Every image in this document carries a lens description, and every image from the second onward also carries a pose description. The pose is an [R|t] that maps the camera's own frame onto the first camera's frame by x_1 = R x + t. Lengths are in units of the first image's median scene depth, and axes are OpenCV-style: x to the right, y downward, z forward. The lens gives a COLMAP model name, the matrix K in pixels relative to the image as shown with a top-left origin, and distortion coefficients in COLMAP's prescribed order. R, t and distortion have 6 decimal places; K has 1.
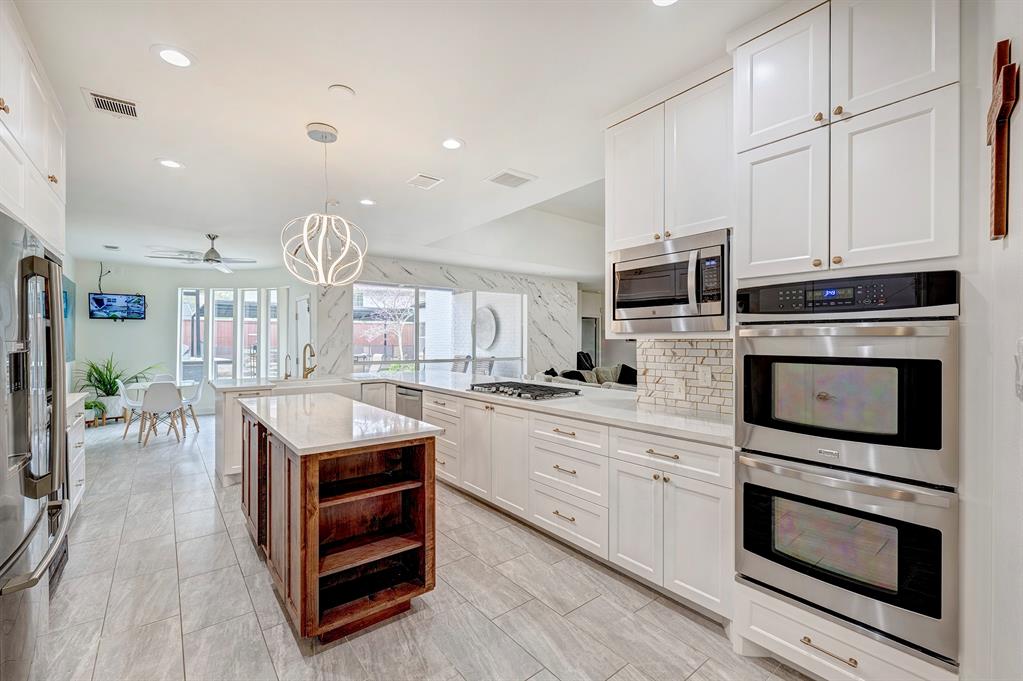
lens RADIAL K [[433.8, 0, 495.8], [0, 433.8, 343.3], [0, 0, 1]] dist [-0.002051, -0.000488]
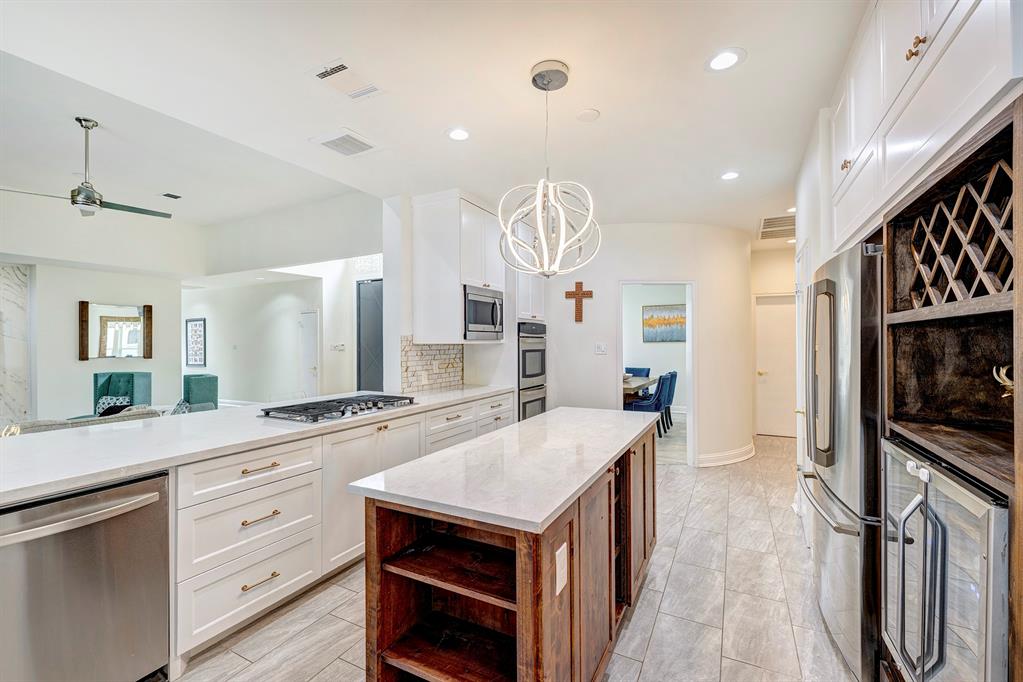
lens RADIAL K [[433.8, 0, 514.4], [0, 433.8, 342.8], [0, 0, 1]] dist [-0.002051, -0.000488]
pose [[-0.427019, 0.001530, 0.904242, -1.039921], [0.010960, 0.999934, 0.003484, -0.014926], [-0.904176, 0.011398, -0.427007, 1.352205]]
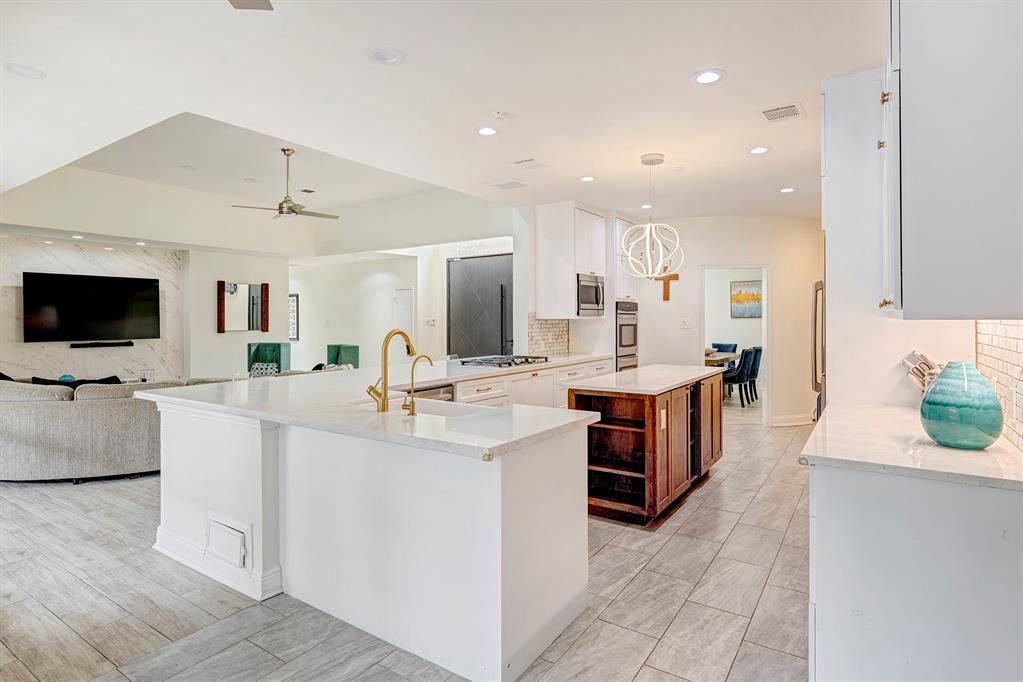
lens RADIAL K [[539.0, 0, 522.9], [0, 539.0, 320.1], [0, 0, 1]] dist [-0.001522, -0.000028]
pose [[-0.331415, -0.002378, 0.943482, -1.745400], [0.008551, 0.999948, 0.005524, -0.018696], [-0.943446, 0.009898, -0.331377, 1.852798]]
